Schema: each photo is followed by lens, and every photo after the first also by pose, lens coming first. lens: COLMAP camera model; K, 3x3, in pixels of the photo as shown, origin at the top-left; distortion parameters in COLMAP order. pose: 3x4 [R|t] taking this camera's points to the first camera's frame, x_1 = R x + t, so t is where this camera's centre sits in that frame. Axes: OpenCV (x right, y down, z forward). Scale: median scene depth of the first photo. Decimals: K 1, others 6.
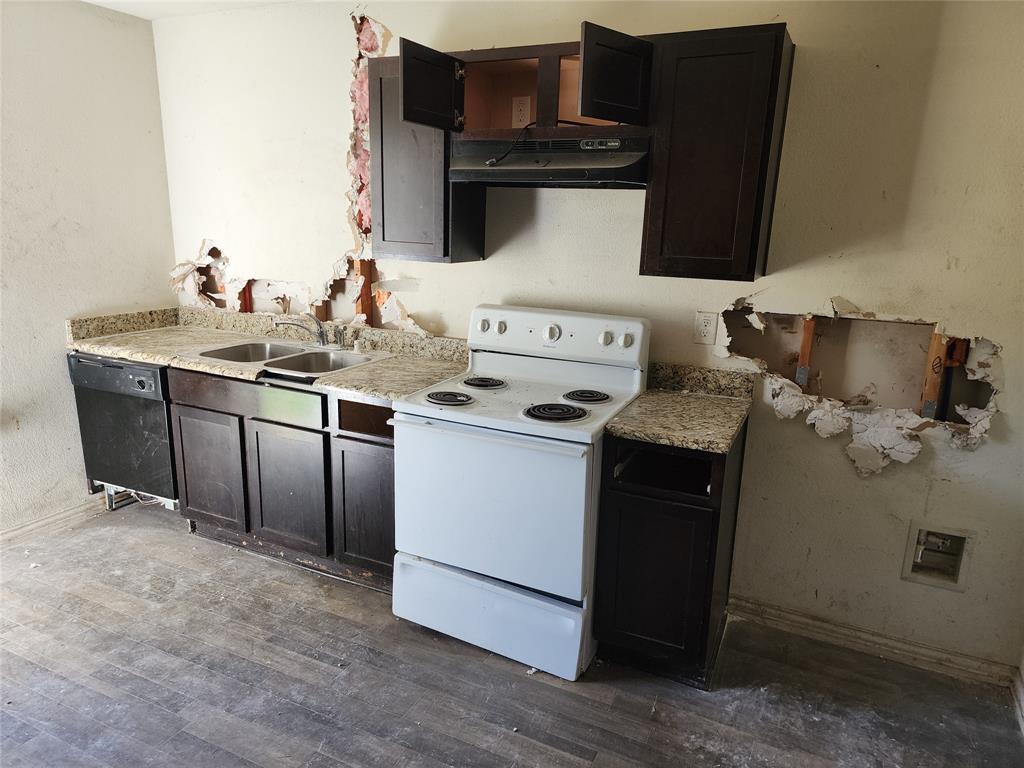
lens RADIAL K [[687.9, 0, 510.2], [0, 687.9, 386.5], [0, 0, 1]] dist [0.027073, -0.015242]
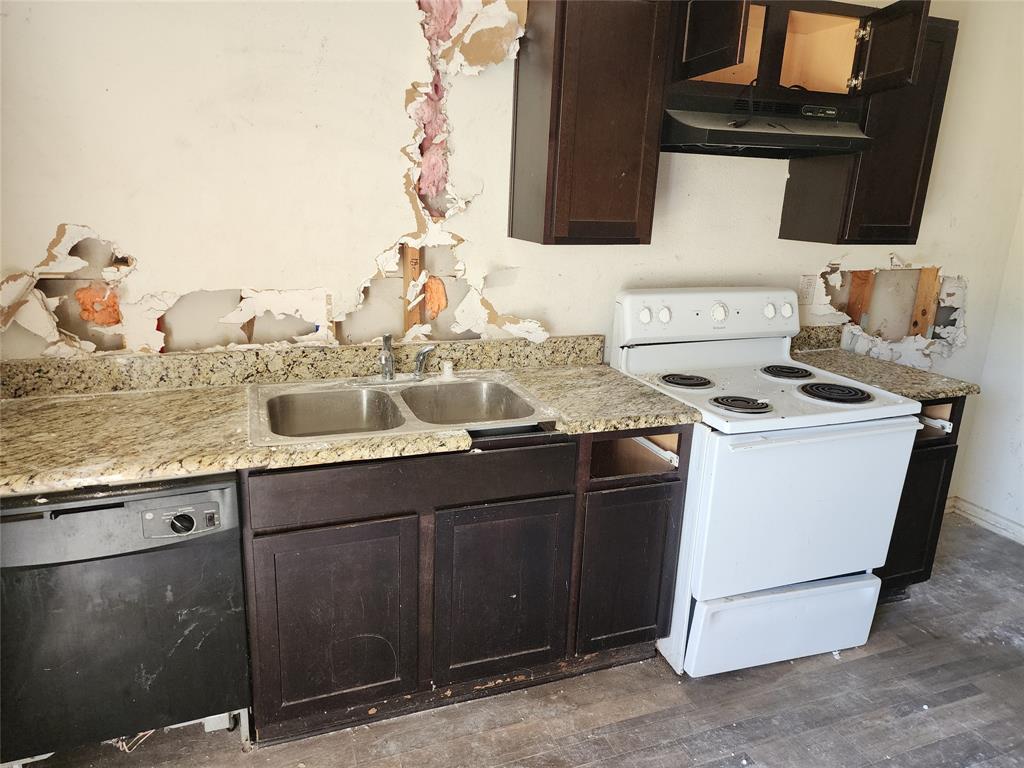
lens RADIAL K [[687.9, 0, 507.6], [0, 687.9, 379.5], [0, 0, 1]] dist [0.027073, -0.015242]
pose [[0.695462, -0.196224, 0.691252, -0.798723], [0.159478, 0.980150, 0.117783, -0.145688], [-0.700642, 0.028326, 0.712950, 0.542731]]
